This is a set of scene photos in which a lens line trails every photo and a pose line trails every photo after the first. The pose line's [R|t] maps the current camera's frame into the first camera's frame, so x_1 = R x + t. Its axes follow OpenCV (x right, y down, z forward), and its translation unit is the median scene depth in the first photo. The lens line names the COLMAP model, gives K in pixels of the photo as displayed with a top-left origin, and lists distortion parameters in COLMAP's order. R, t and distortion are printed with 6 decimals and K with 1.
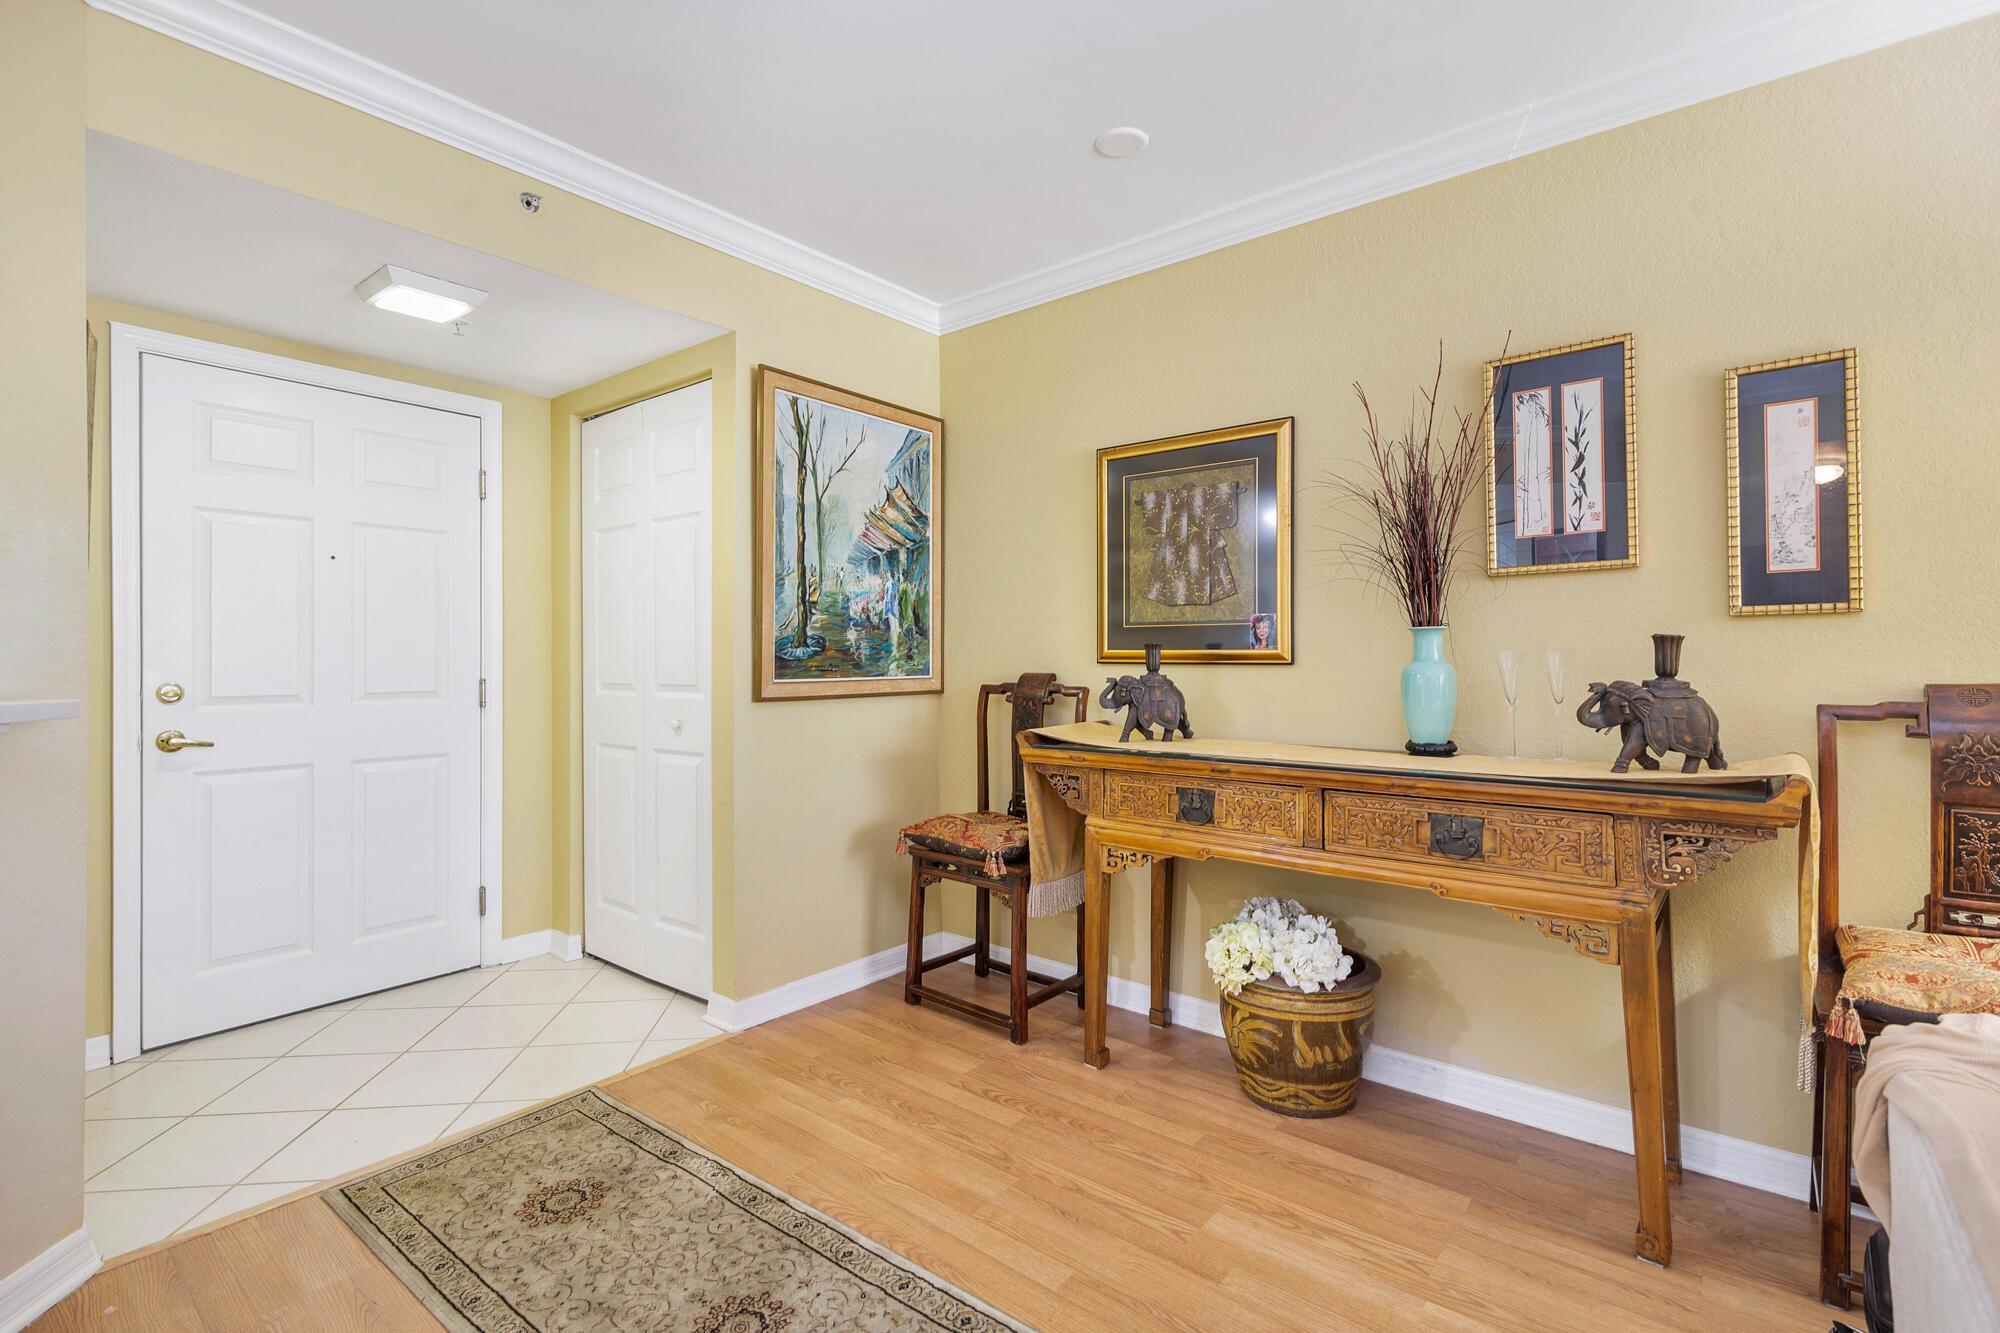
lens RADIAL K [[917.4, 0, 999.1], [0, 917.4, 652.9], [0, 0, 1]] dist [0.001912, 0.000541]
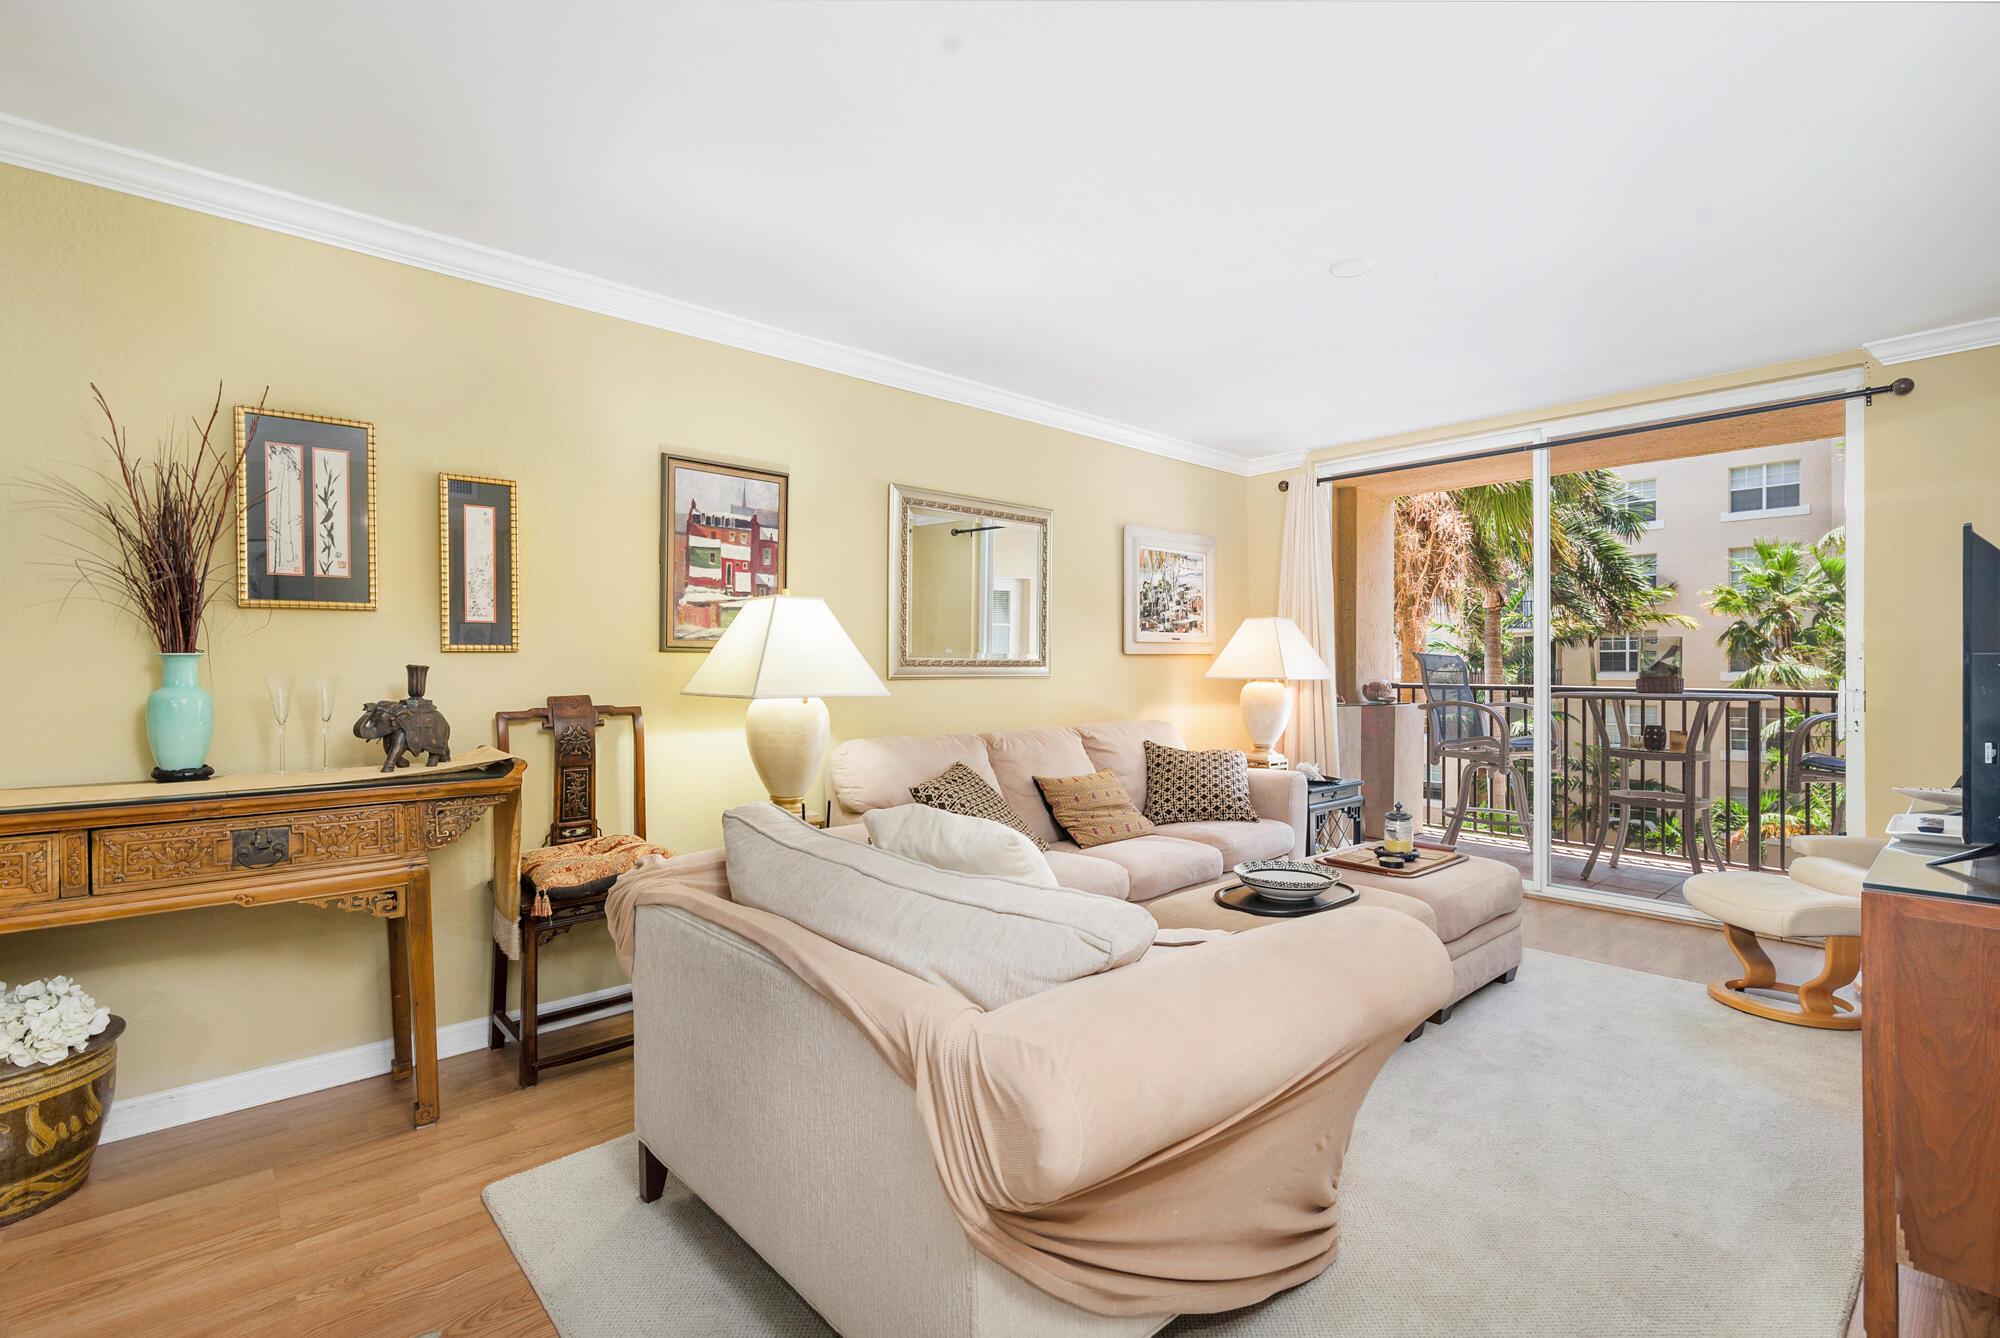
lens RADIAL K [[921.7, 0, 993.6], [0, 921.7, 667.7], [0, 0, 1]] dist [0.004139, 0.000298]
pose [[0.155910, 0.002900, 0.987767, -0.423238], [-0.005112, 0.999985, -0.002129, -0.015789], [-0.987758, -0.004718, 0.155923, -0.035427]]
